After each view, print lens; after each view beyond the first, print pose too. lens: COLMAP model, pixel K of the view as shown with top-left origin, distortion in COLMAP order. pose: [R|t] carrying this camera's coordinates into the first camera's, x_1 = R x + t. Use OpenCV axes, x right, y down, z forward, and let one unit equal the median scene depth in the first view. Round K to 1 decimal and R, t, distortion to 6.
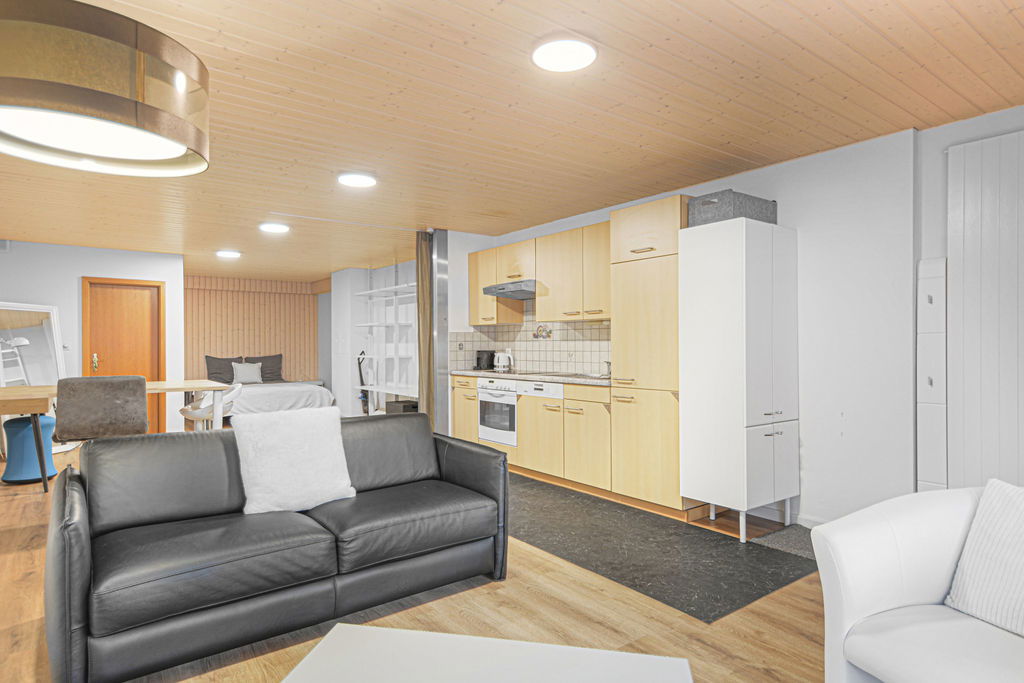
lens RADIAL K [[564.9, 0, 505.8], [0, 564.9, 341.5], [0, 0, 1]] dist [0.032004, 0.000402]
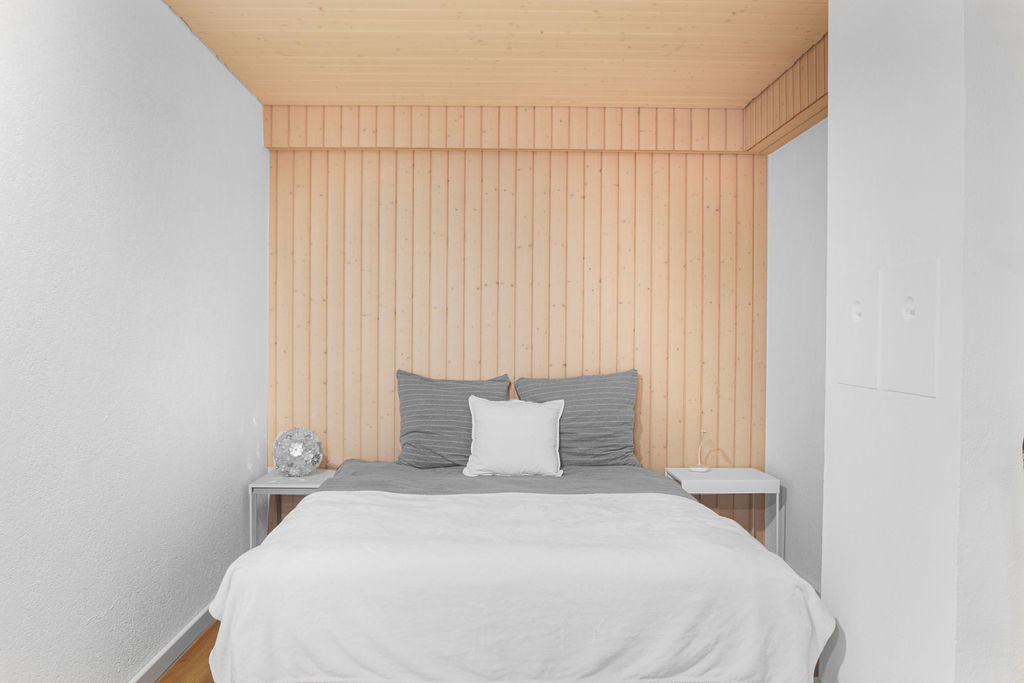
lens RADIAL K [[872.9, 0, 514.9], [0, 872.9, 344.2], [0, 0, 1]] dist [-0.039414, -0.002103]
pose [[0.817692, 0.013260, -0.575504, -0.354046], [-0.007253, 0.999893, 0.012733, 0.007813], [0.575611, -0.006238, 0.817700, 1.107239]]
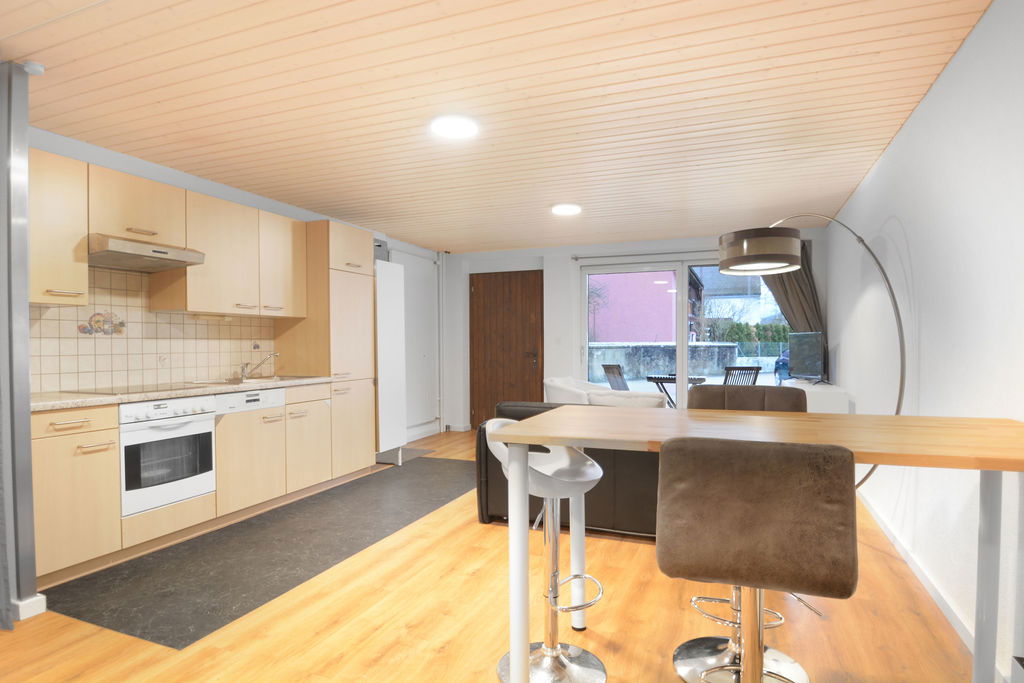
lens RADIAL K [[587.2, 0, 507.9], [0, 587.2, 342.4], [0, 0, 1]] dist [-0.019262, -0.003645]
pose [[-0.516129, 0.010497, 0.856447, -0.667097], [0.007643, 0.999942, -0.007649, 0.010591], [-0.856477, 0.002598, -0.516179, 0.909967]]
